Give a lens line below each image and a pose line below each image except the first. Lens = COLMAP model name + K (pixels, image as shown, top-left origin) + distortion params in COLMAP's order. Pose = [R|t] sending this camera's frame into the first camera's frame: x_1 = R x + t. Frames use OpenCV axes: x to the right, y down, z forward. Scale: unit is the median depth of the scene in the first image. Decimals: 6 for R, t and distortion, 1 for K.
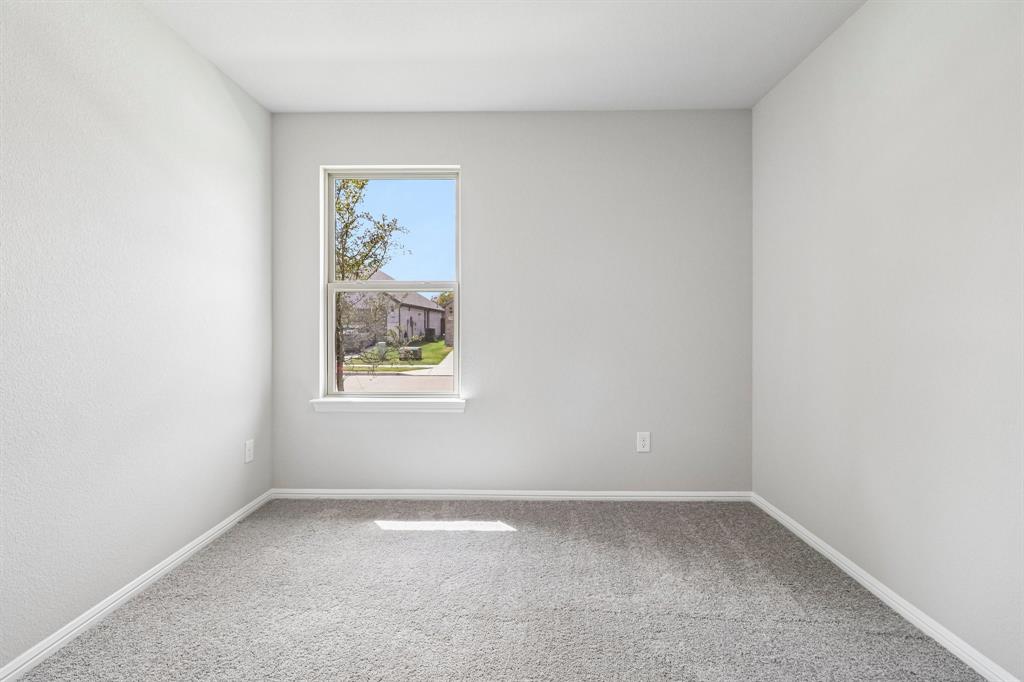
lens RADIAL K [[480.0, 0, 511.4], [0, 480.0, 329.9], [0, 0, 1]] dist [0.008461, -0.008350]
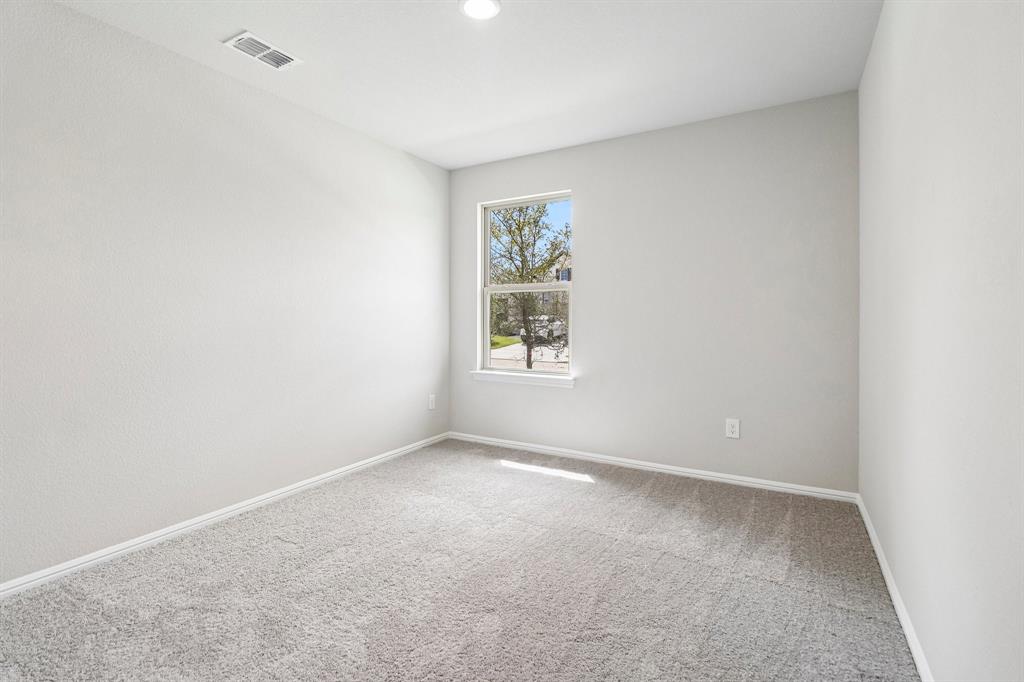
lens RADIAL K [[480.0, 0, 506.6], [0, 480.0, 325.6], [0, 0, 1]] dist [0.008461, -0.008350]
pose [[0.868662, 0.008431, -0.495334, 0.401355], [-0.005239, 0.999956, 0.007833, 0.001072], [0.495378, -0.004210, 0.868667, -0.182760]]
